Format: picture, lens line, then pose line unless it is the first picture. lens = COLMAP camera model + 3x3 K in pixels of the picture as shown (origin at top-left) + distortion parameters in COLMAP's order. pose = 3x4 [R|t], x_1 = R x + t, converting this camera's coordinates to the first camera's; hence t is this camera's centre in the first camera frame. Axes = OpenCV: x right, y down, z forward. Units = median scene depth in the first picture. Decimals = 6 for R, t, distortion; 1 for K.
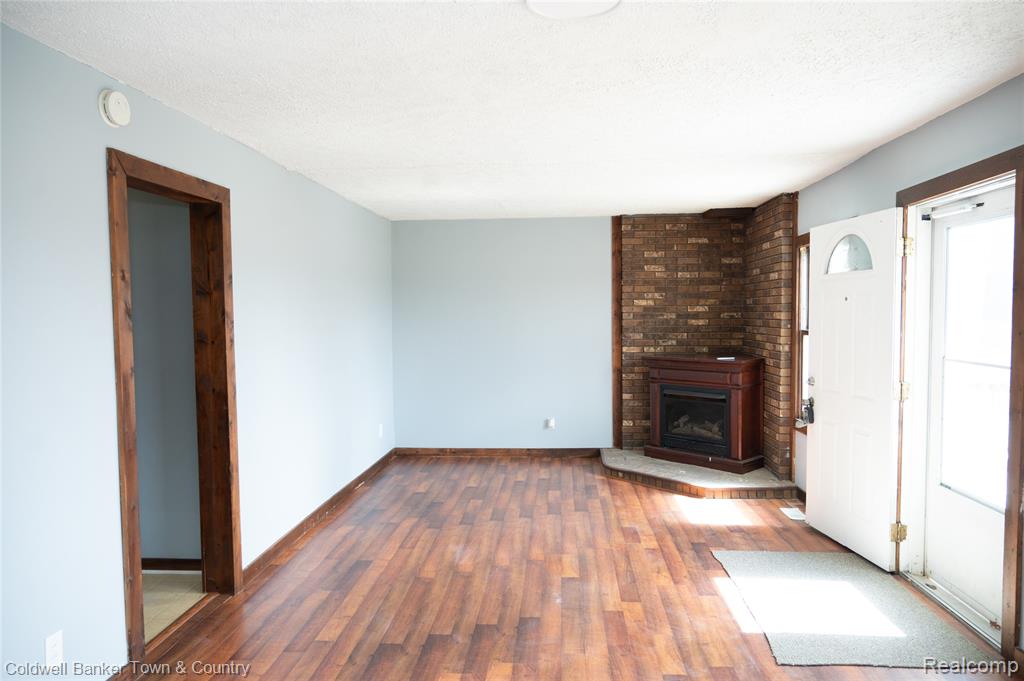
lens RADIAL K [[671.9, 0, 512.0], [0, 671.9, 340.5], [0, 0, 1]] dist [-0.005231, -0.000848]
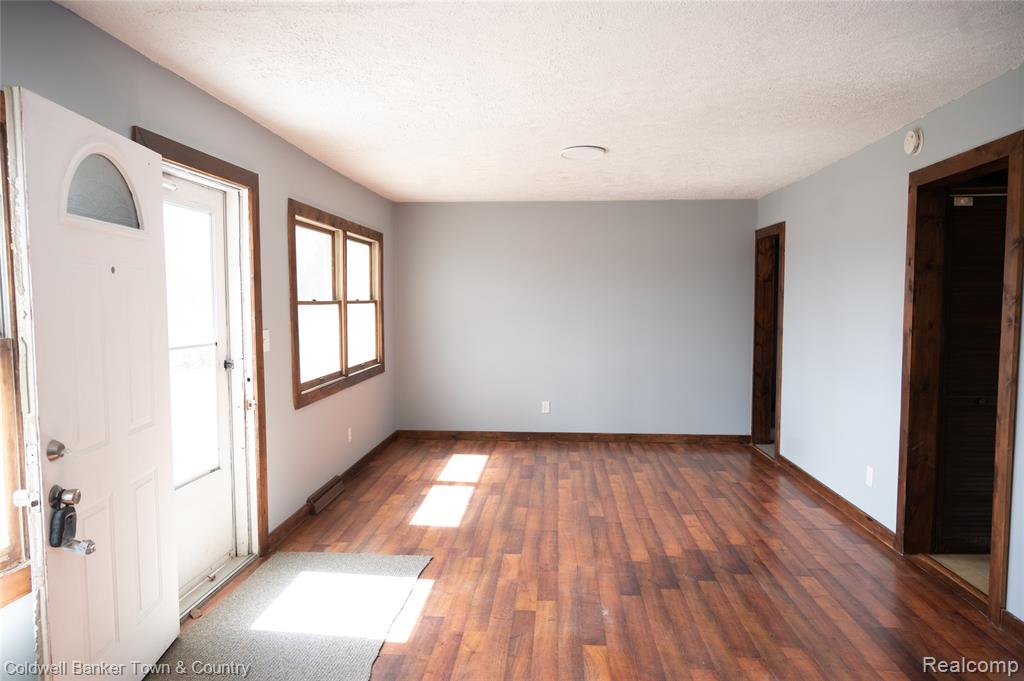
lens RADIAL K [[671.9, 0, 512.0], [0, 671.9, 340.5], [0, 0, 1]] dist [-0.005231, -0.000848]
pose [[-0.999928, 0.011460, -0.003584, 0.200709], [0.011032, 0.994667, 0.102543, -0.069535], [0.004740, 0.102496, -0.994722, 1.927501]]
